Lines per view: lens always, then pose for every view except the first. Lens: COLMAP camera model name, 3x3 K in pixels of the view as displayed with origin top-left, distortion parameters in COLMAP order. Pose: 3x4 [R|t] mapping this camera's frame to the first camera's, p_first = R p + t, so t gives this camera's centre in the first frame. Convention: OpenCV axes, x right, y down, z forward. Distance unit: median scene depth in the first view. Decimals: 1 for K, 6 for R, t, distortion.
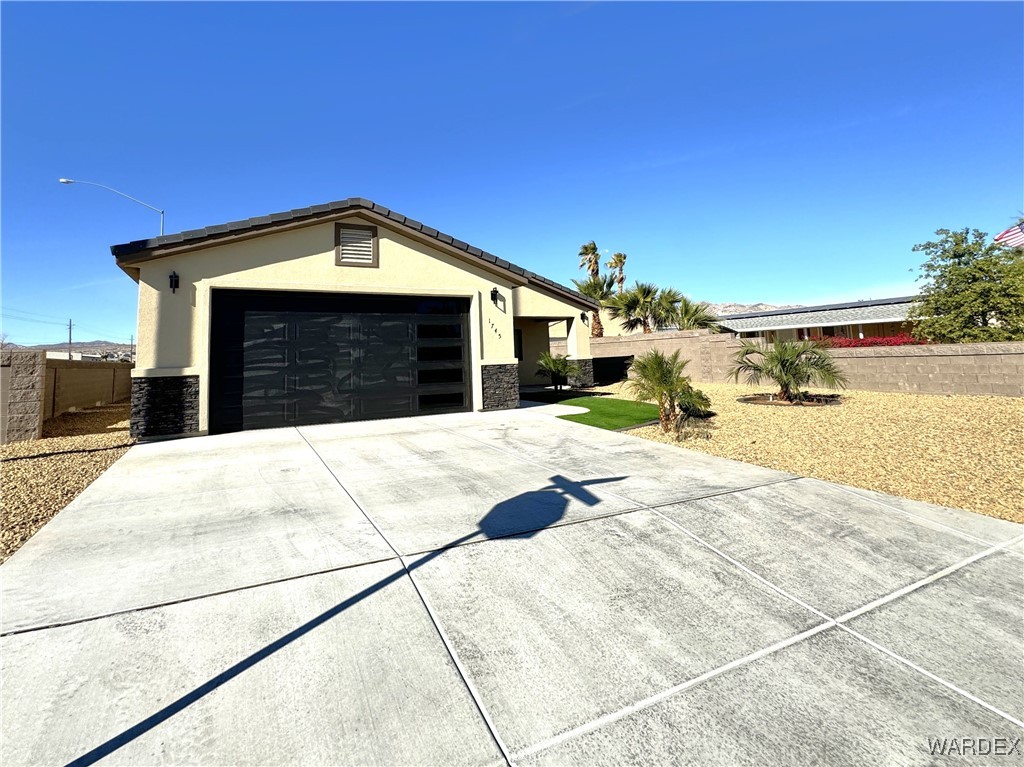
lens RADIAL K [[492.9, 0, 477.2], [0, 492.9, 309.0], [0, 0, 1]] dist [-0.001553, 0.000447]
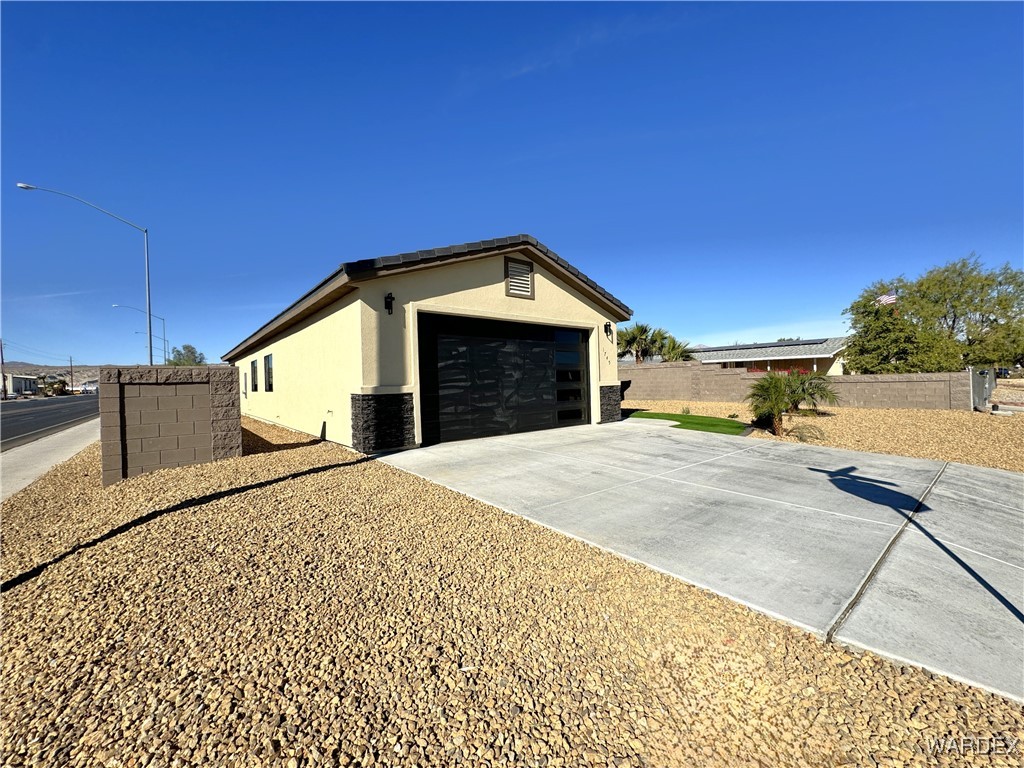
lens RADIAL K [[407.4, 0, 505.2], [0, 407.4, 387.0], [0, 0, 1]] dist [0.000409, 0.000067]
pose [[0.975274, 0.006418, 0.220908, -0.483904], [-0.030549, 0.993898, 0.105991, 0.018405], [-0.218879, -0.110118, 0.969518, 0.085823]]
